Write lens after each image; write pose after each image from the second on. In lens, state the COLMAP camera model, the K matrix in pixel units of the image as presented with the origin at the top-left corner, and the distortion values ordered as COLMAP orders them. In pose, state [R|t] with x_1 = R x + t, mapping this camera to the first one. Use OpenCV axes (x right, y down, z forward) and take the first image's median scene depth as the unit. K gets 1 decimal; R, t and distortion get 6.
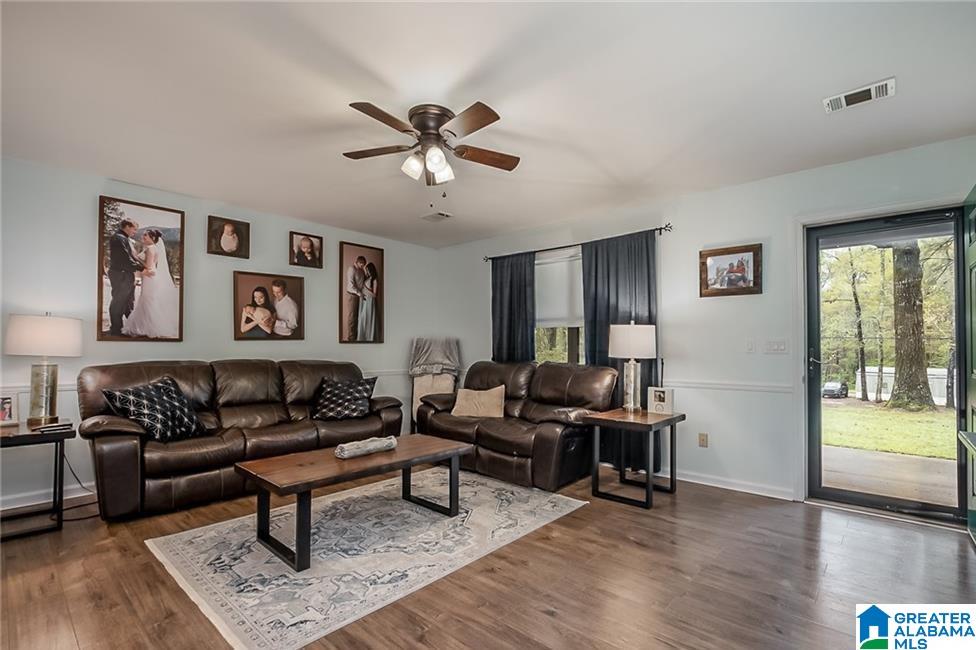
lens RADIAL K [[449.3, 0, 511.1], [0, 449.3, 327.9], [0, 0, 1]] dist [-0.022607, -0.000088]
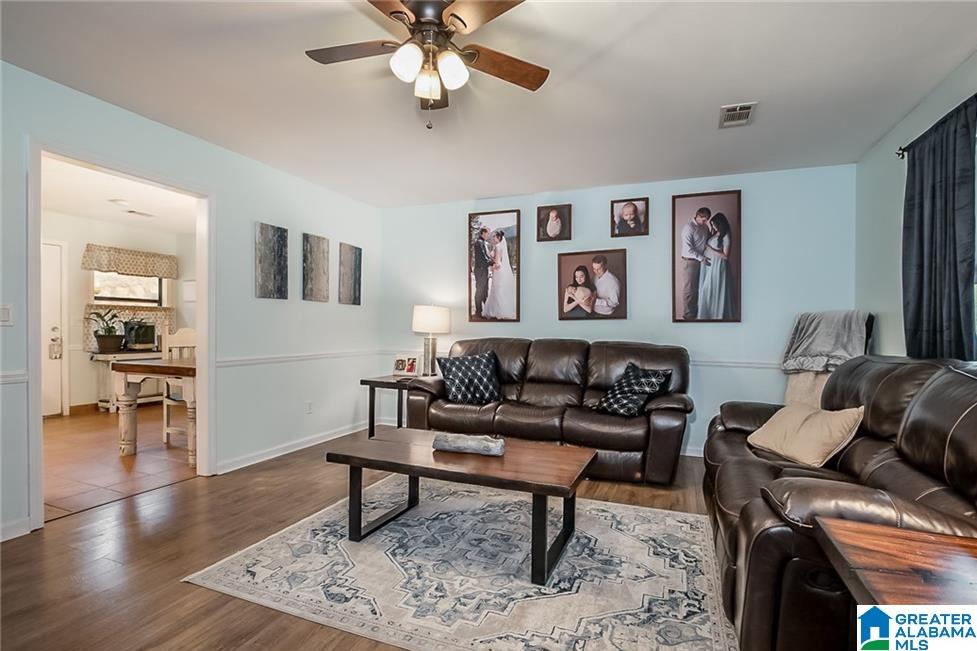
lens RADIAL K [[449.8, 0, 511.6], [0, 449.8, 328.4], [0, 0, 1]] dist [-0.022607, -0.000088]
pose [[0.341252, 0.006358, -0.939950, 0.336213], [0.035123, 0.999193, 0.019510, 0.022363], [0.939315, -0.039672, 0.340753, 0.535800]]
